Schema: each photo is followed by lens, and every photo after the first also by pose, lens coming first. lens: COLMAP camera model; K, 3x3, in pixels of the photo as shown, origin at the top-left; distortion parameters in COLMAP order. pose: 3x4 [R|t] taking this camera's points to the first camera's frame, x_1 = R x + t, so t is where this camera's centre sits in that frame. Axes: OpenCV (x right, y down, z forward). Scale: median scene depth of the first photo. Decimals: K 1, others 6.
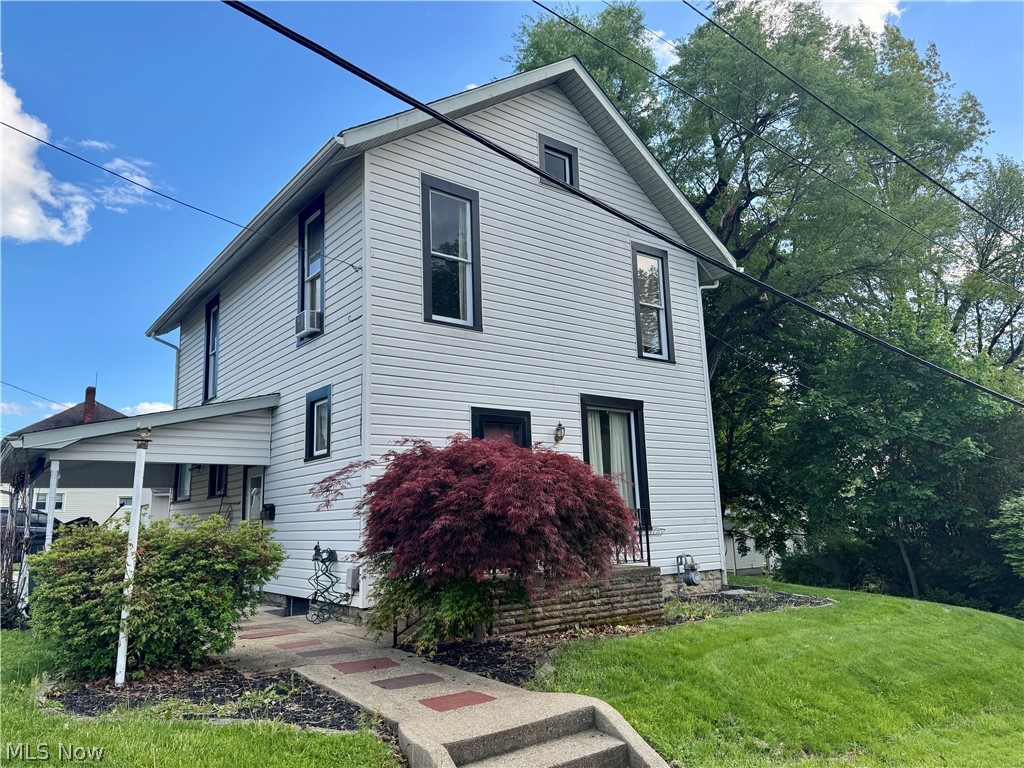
lens RADIAL K [[706.9, 0, 512.0], [0, 706.9, 384.0], [0, 0, 1]] dist [0.089309, -0.000197]
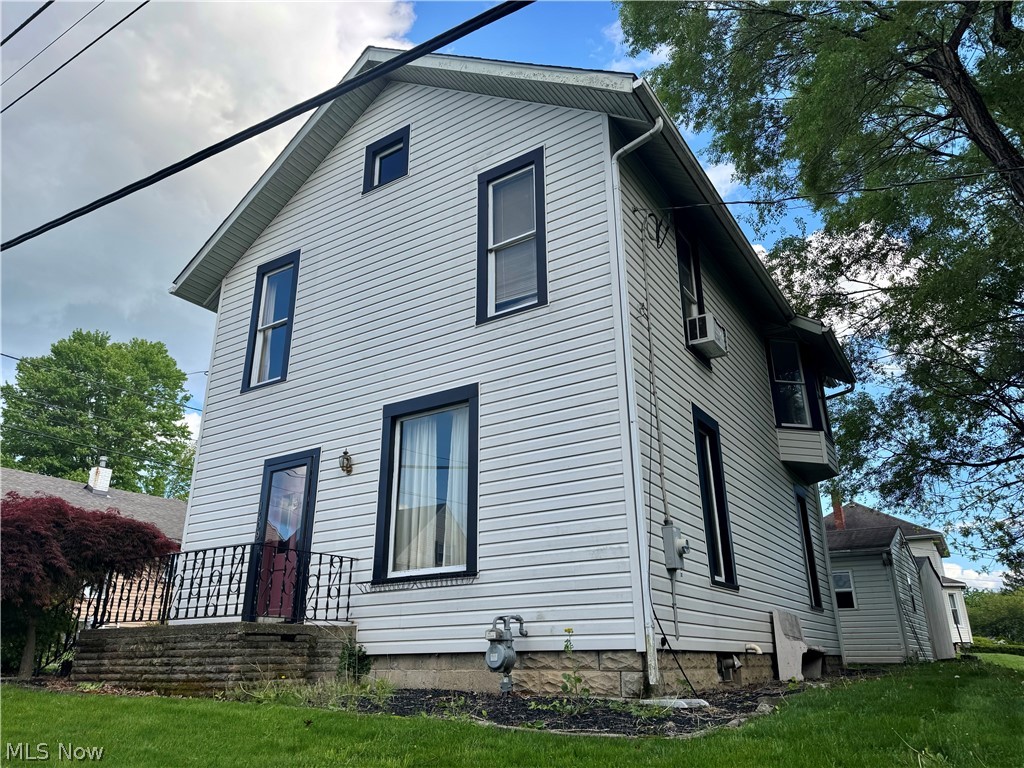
lens RADIAL K [[716.2, 0, 506.4], [0, 716.2, 385.1], [0, 0, 1]] dist [0.070405, -0.097314]
pose [[0.331472, -0.315576, -0.889122, 0.970437], [0.171316, 0.946867, -0.272203, 0.261836], [0.927781, -0.062093, 0.367923, 0.947404]]
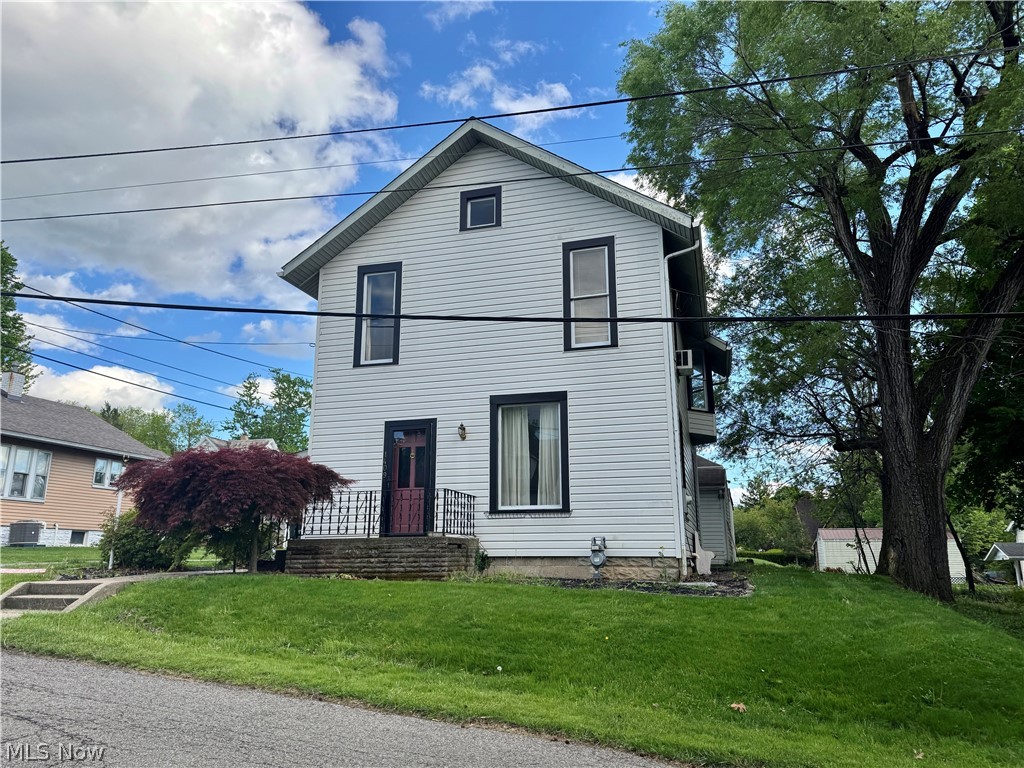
lens RADIAL K [[706.9, 0, 512.0], [0, 706.9, 384.0], [0, 0, 1]] dist [0.089309, -0.000197]
pose [[0.589703, -0.168324, -0.789885, 1.178033], [0.133622, 0.984895, -0.110122, 0.144204], [0.796490, -0.040607, 0.603287, 0.371872]]
